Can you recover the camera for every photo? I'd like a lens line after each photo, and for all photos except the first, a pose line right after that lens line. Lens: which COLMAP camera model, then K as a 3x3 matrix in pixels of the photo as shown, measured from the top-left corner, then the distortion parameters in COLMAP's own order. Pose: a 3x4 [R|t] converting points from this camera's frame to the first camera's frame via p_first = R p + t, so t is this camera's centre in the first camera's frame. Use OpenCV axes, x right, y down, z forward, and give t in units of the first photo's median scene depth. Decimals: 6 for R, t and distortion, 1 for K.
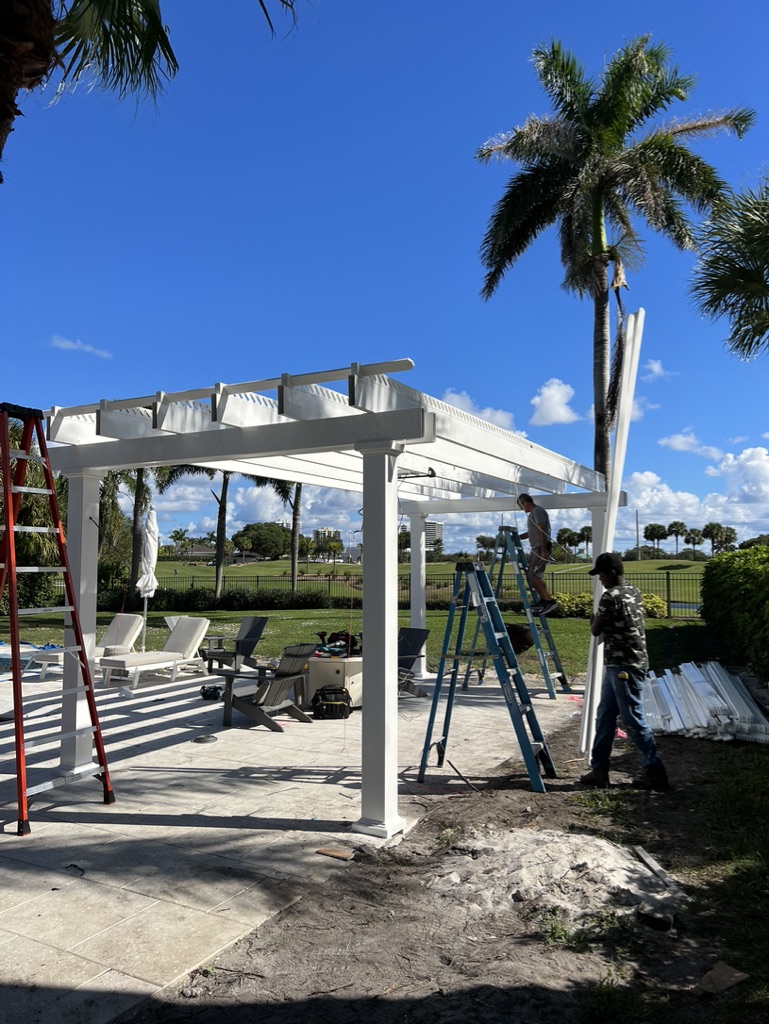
lens RADIAL K [[776.9, 0, 393.8], [0, 776.9, 506.7], [0, 0, 1]] dist [0.043715, -0.039277]
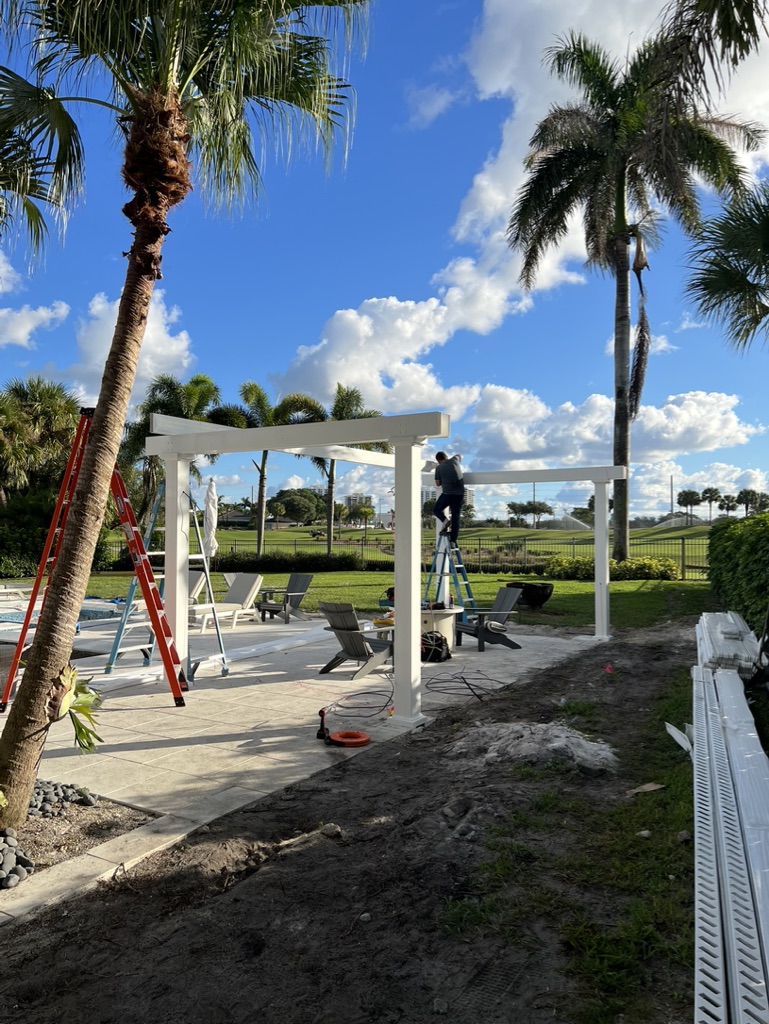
lens RADIAL K [[776.9, 0, 387.5], [0, 776.9, 513.5], [0, 0, 1]] dist [0.043715, -0.039277]
pose [[0.998834, 0.001776, -0.048249, 0.005418], [0.000774, 0.998606, 0.052784, -0.010673], [0.048275, -0.052760, 0.997440, -0.159581]]
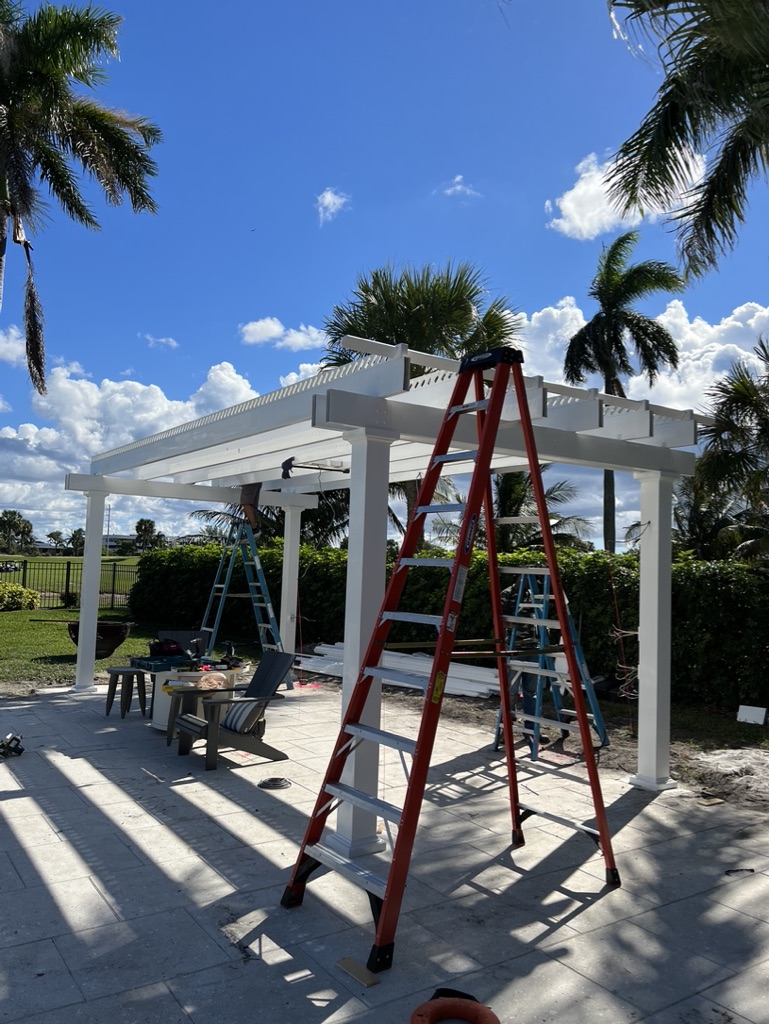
lens RADIAL K [[776.9, 0, 379.0], [0, 776.9, 513.4], [0, 0, 1]] dist [0.043715, -0.039277]
pose [[0.454179, 0.076709, 0.887602, -0.667660], [-0.101376, 0.994265, -0.034054, 0.033912], [-0.885124, -0.074514, 0.459351, 0.419882]]
